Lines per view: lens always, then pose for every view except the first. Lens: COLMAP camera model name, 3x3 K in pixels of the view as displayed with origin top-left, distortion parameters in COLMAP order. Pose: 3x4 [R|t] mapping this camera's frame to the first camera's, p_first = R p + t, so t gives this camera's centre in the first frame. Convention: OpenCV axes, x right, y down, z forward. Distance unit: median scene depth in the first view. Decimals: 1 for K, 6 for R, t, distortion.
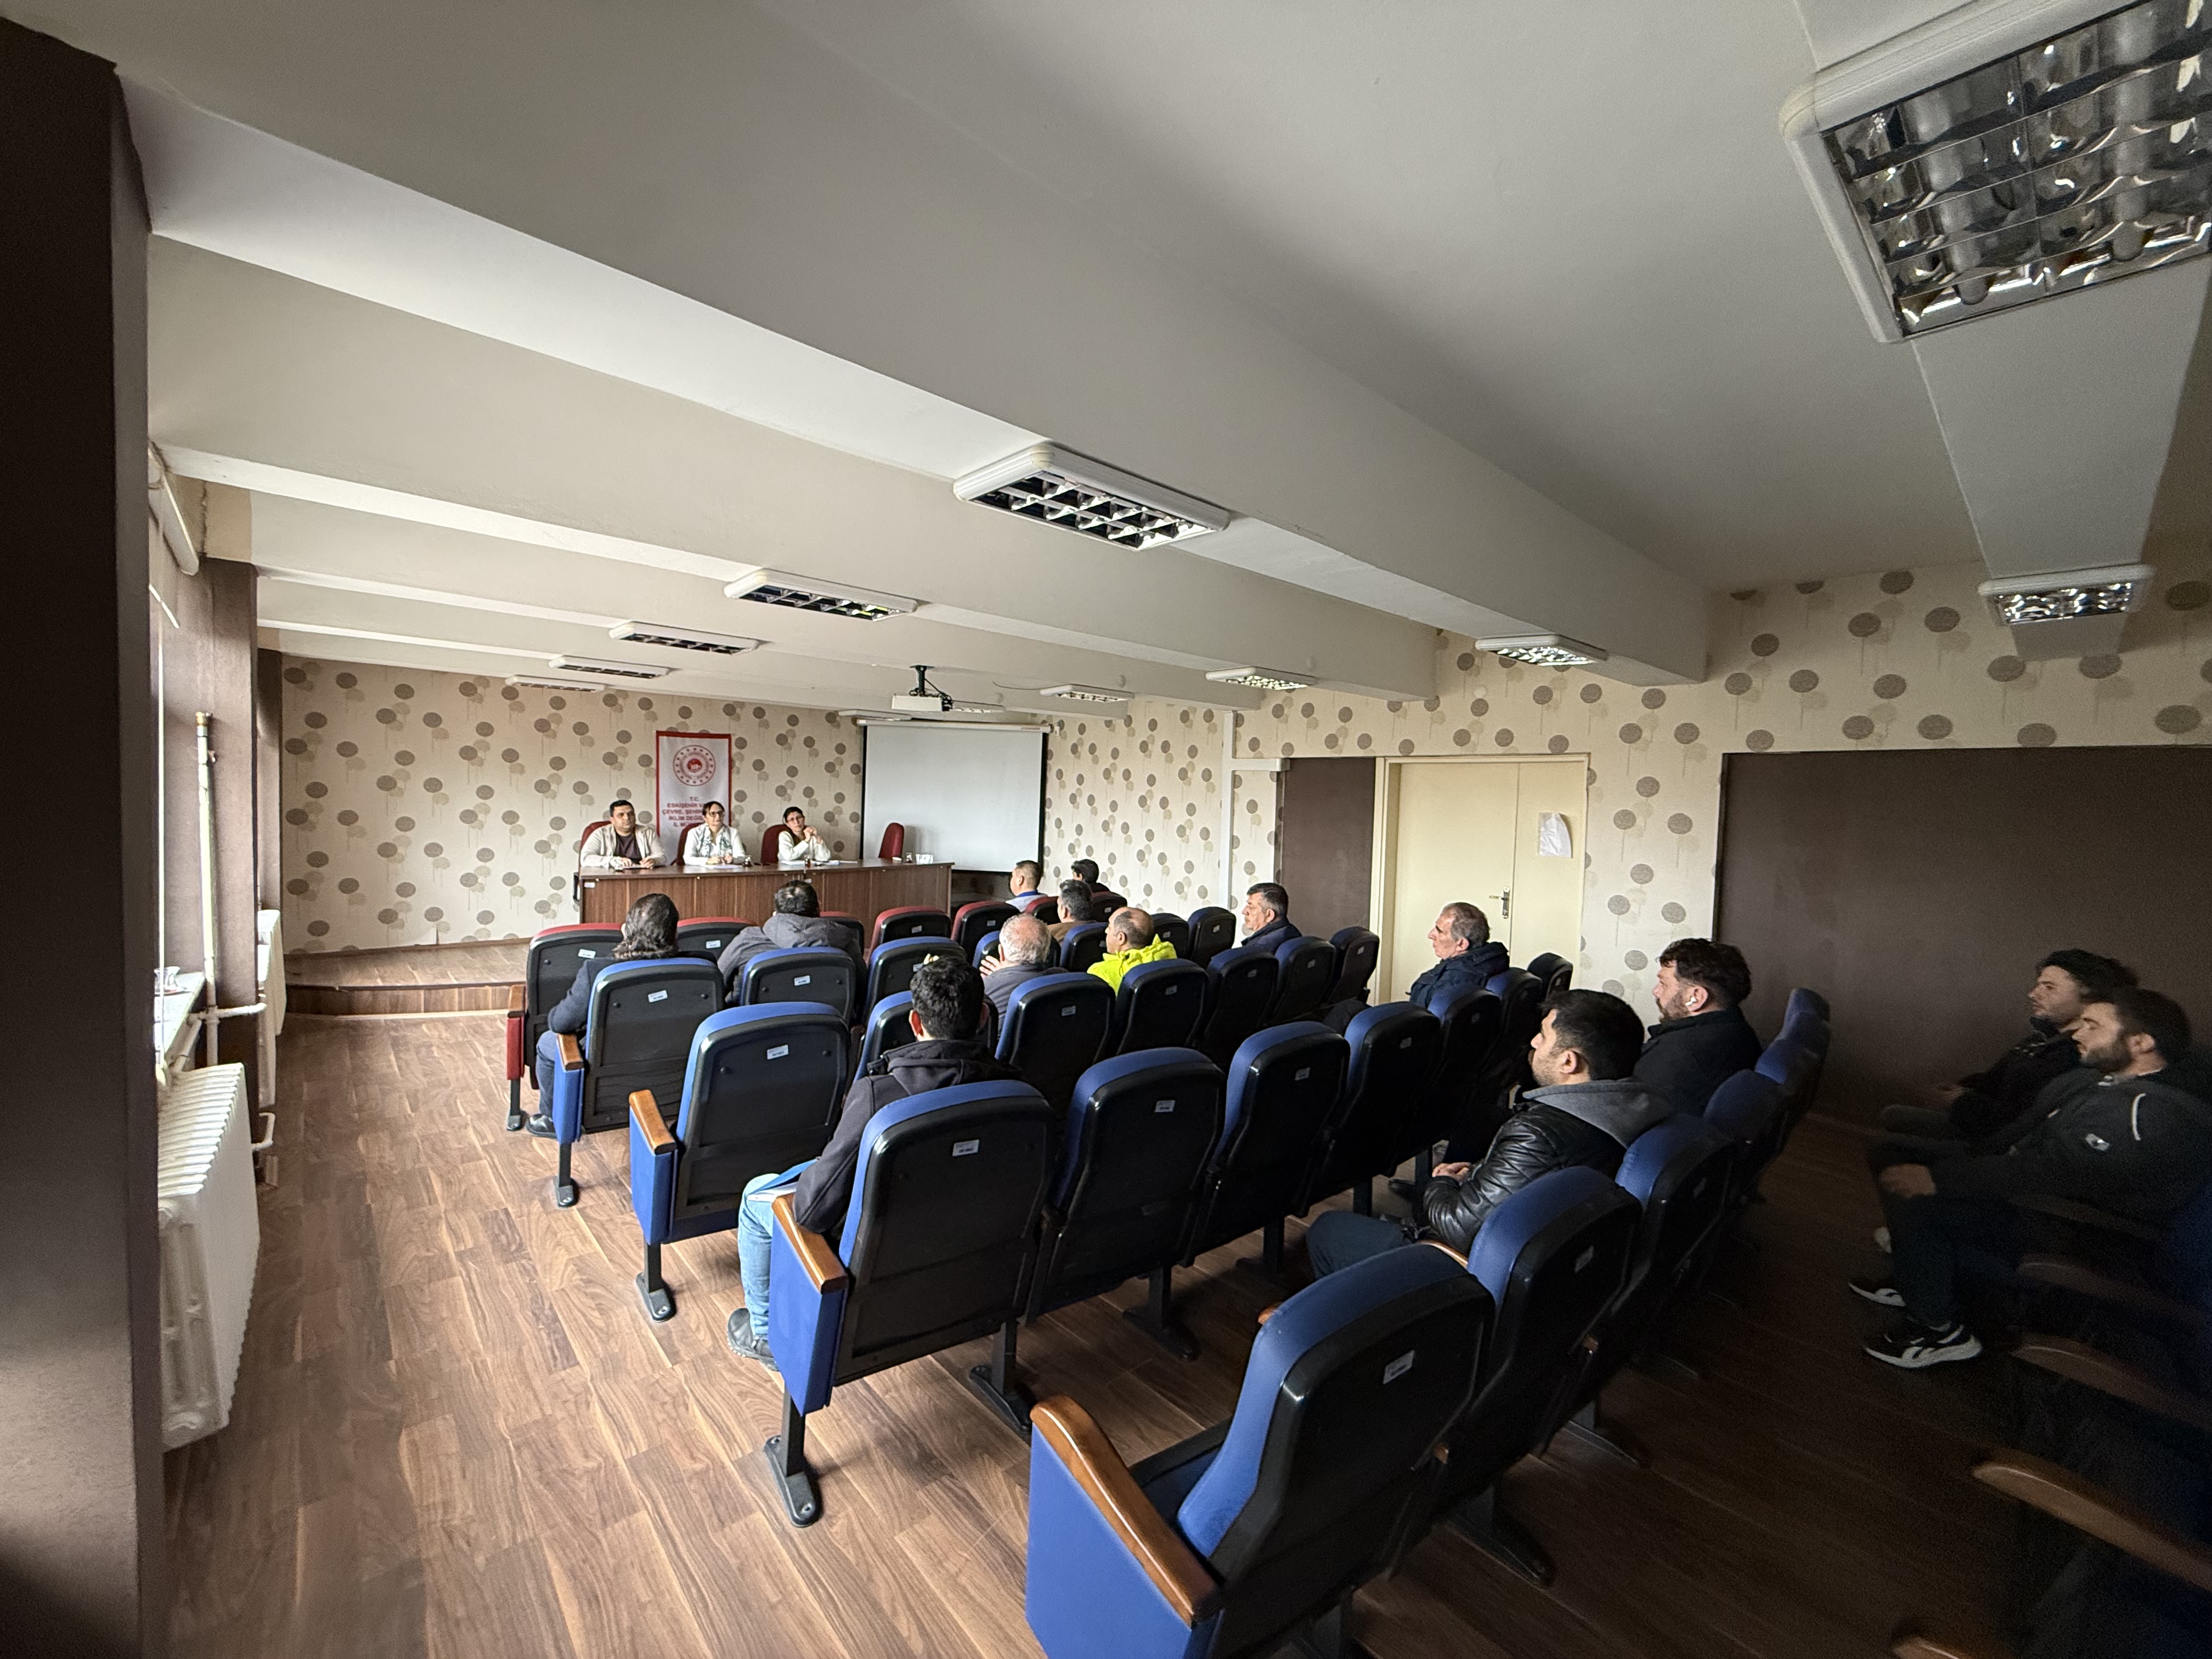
lens RADIAL K [[890.5, 0, 1100.4], [0, 890.5, 826.2], [0, 0, 1]] dist [0.003339, 0.000124]
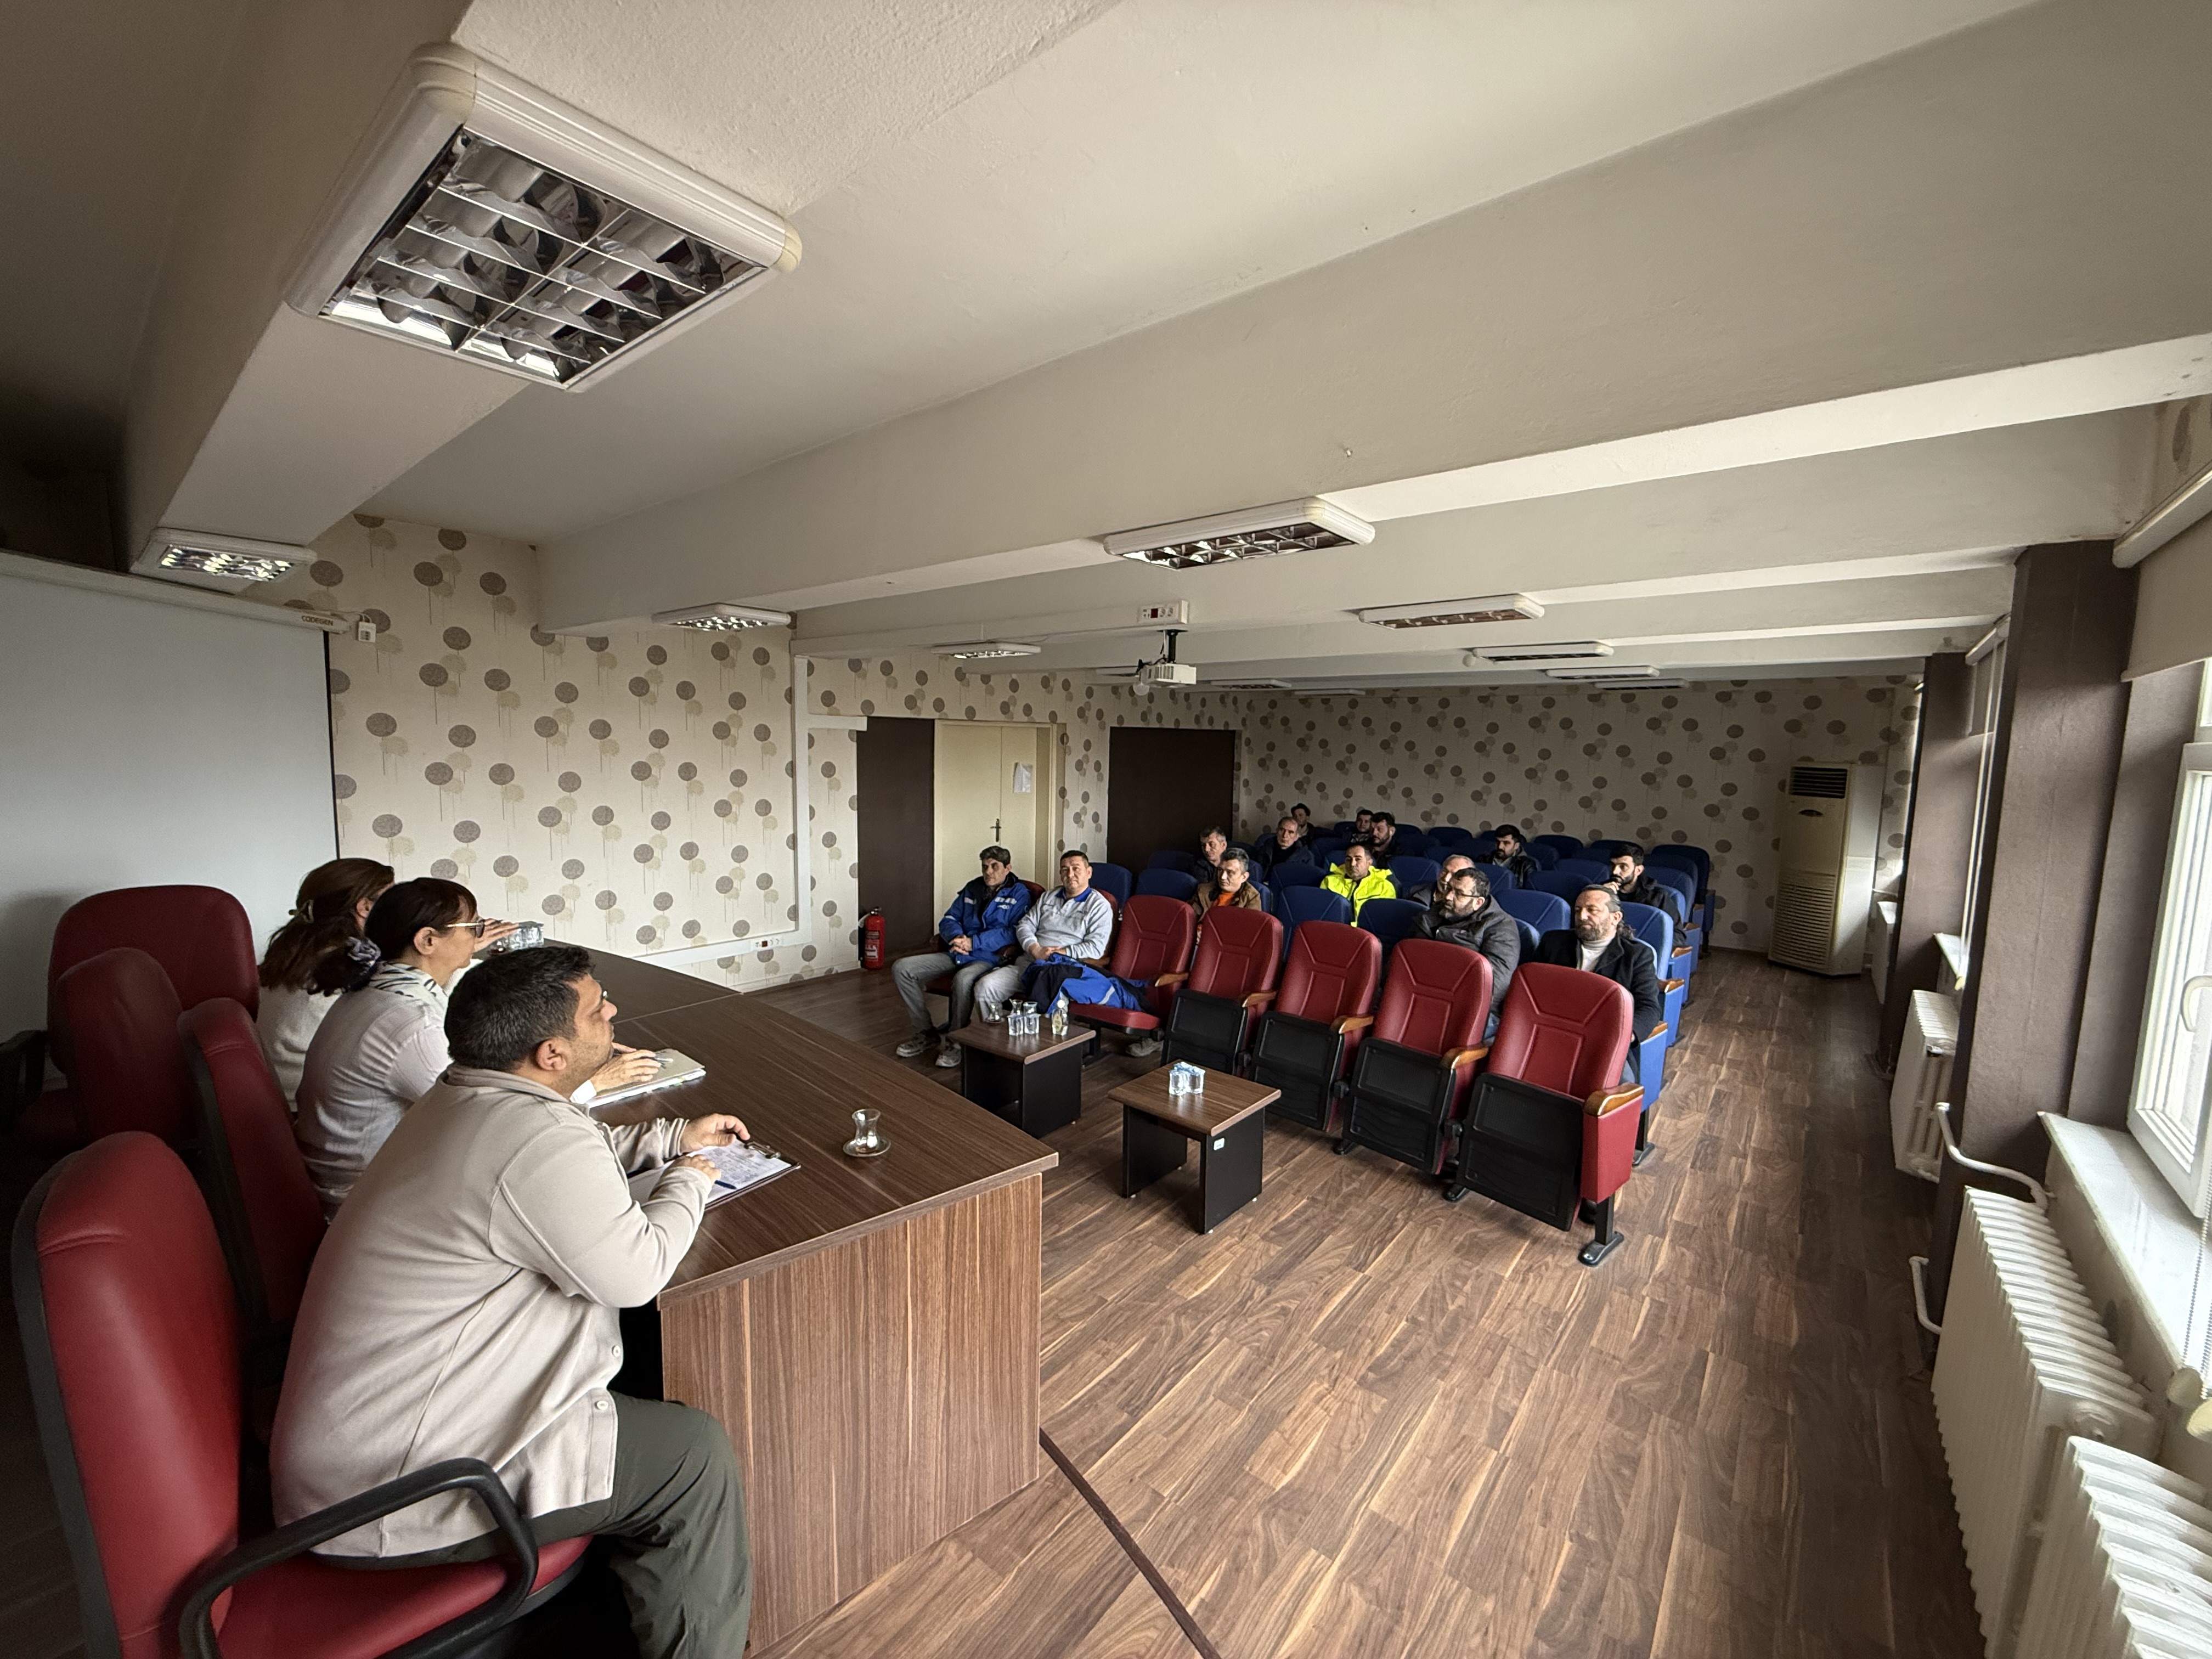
lens RADIAL K [[890.5, 0, 1100.4], [0, 890.5, 826.2], [0, 0, 1]] dist [0.003339, 0.000124]
pose [[-0.160613, -0.128339, 0.978638, -0.933411], [0.009610, 0.991260, 0.131572, -0.101411], [-0.986971, 0.030537, -0.157976, 1.109450]]
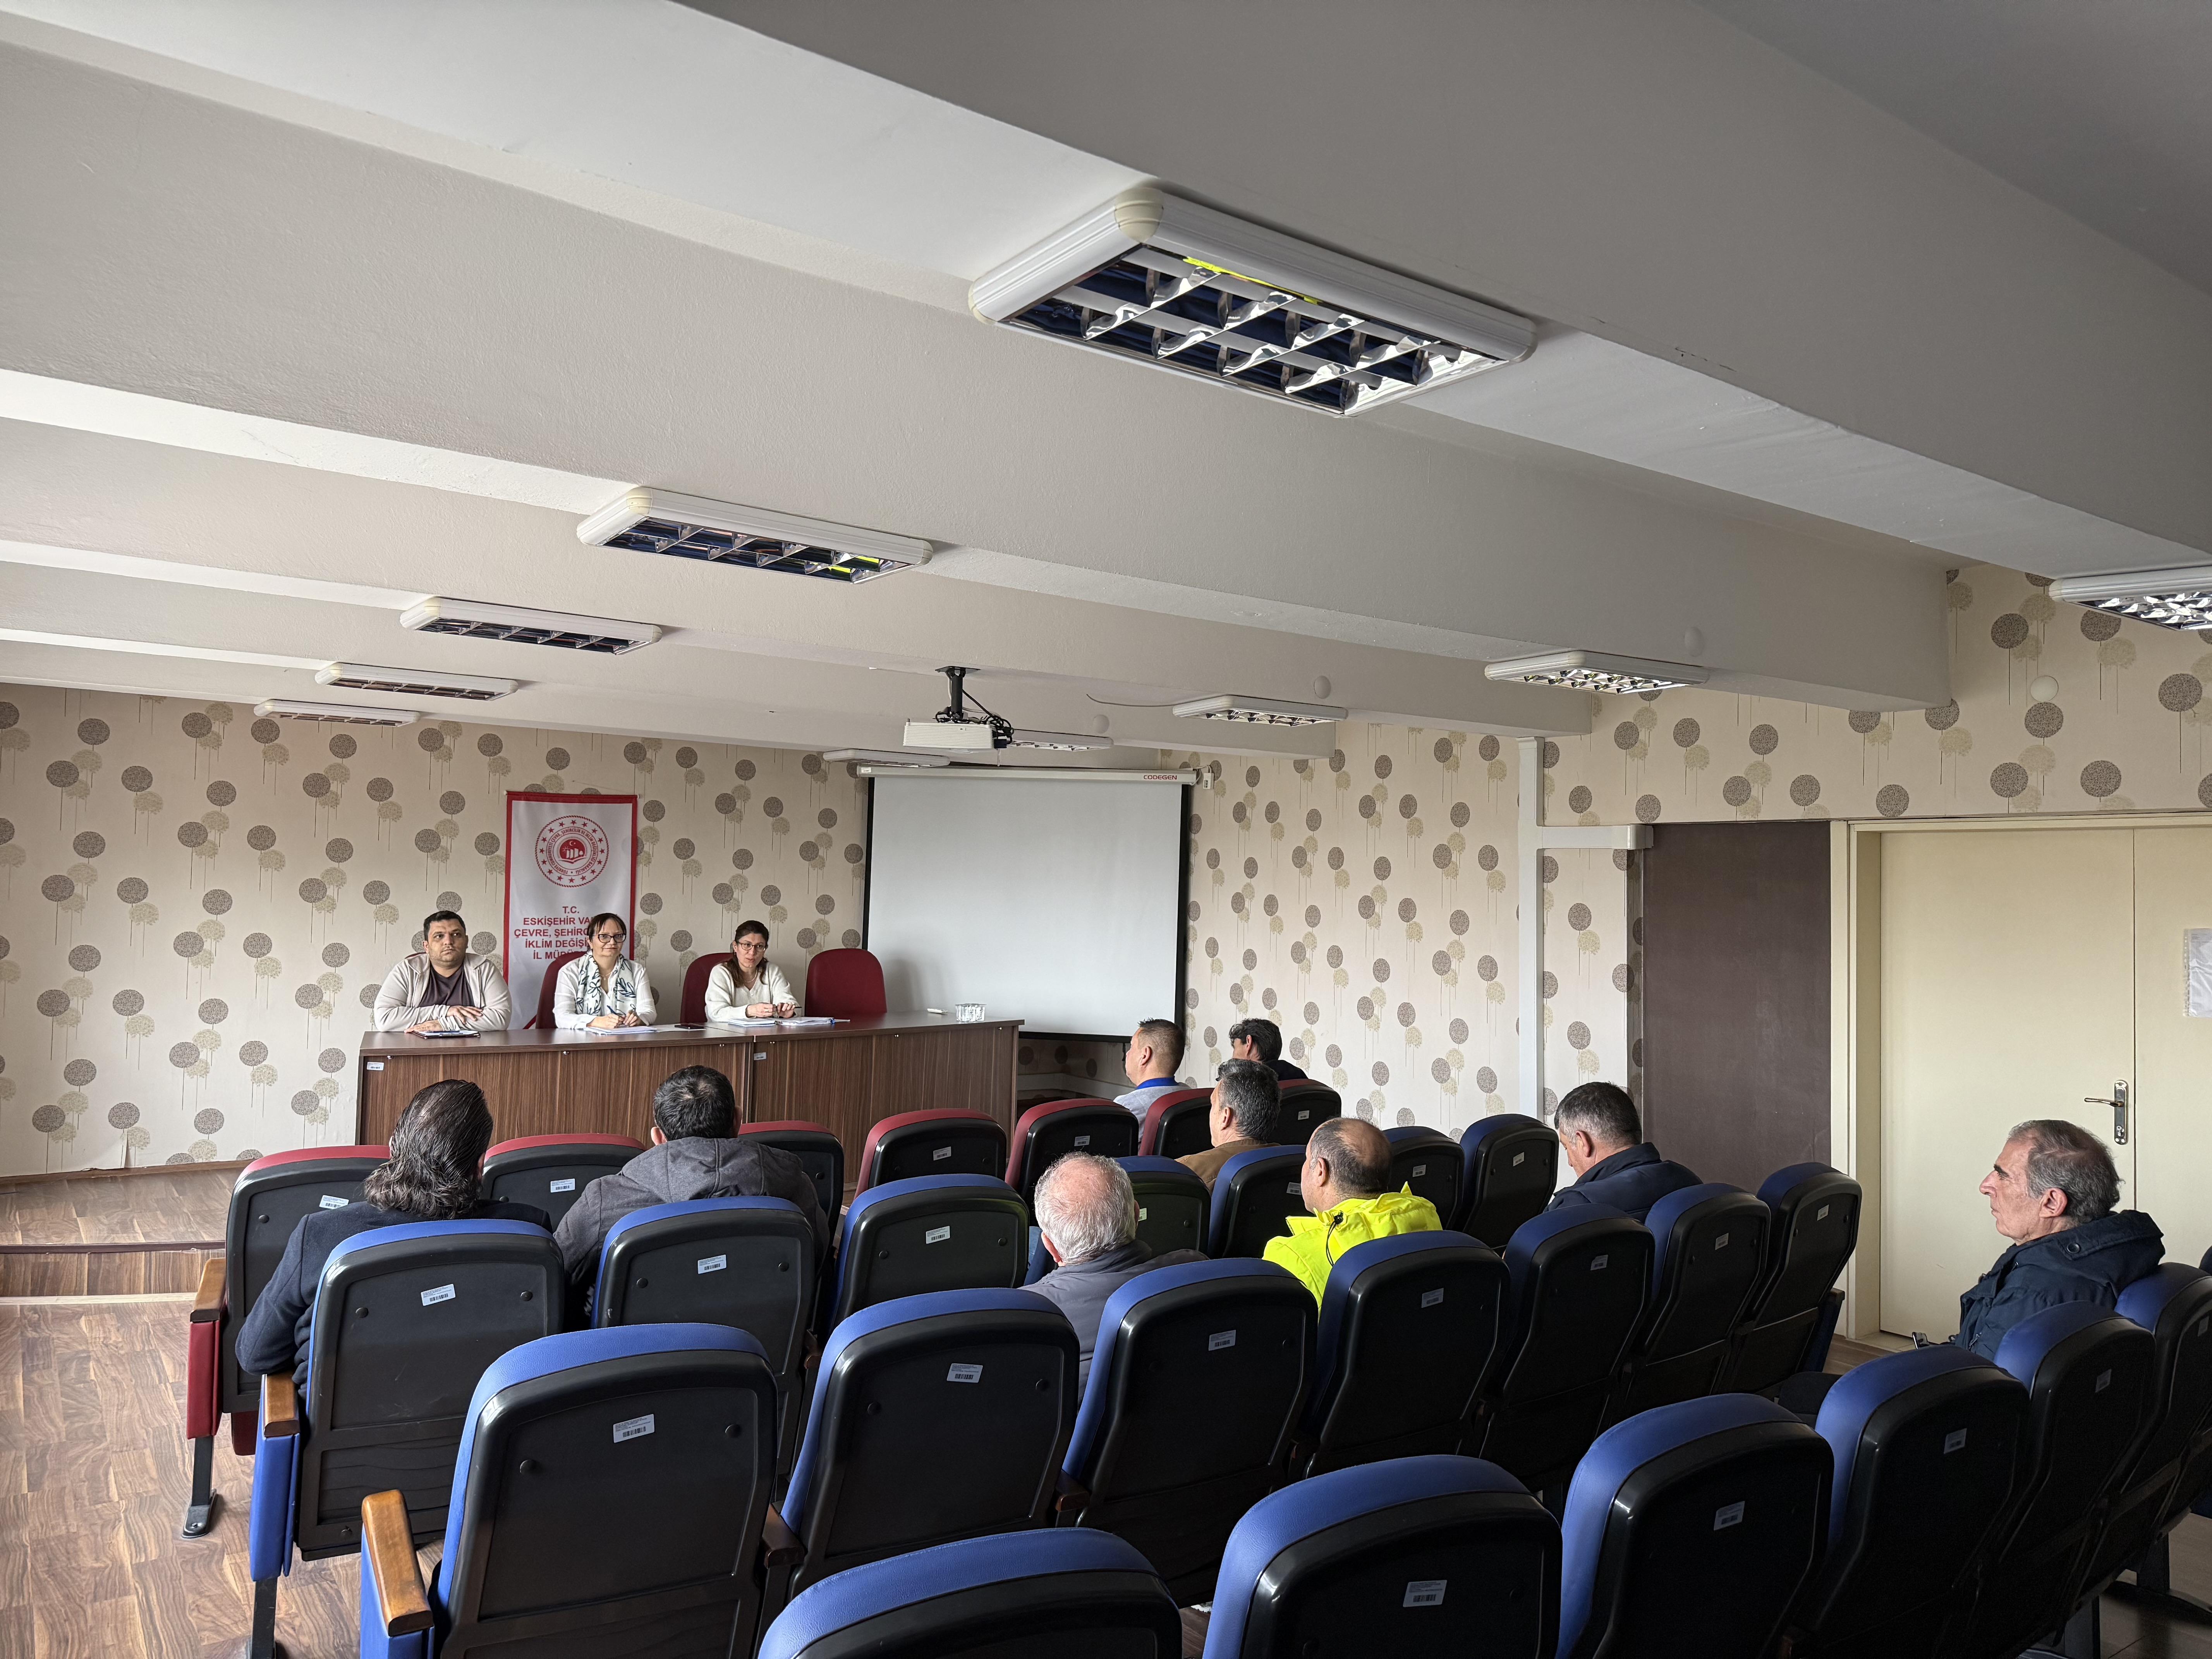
lens RADIAL K [[1554.9, 0, 1106.0], [0, 1554.9, 829.5], [0, 0, 1]] dist [0.097706, -0.103682]
pose [[0.992869, -0.012748, -0.118525, 0.004609], [0.003778, 0.997131, -0.075600, -0.006107], [0.119148, 0.074613, 0.990069, 0.060202]]
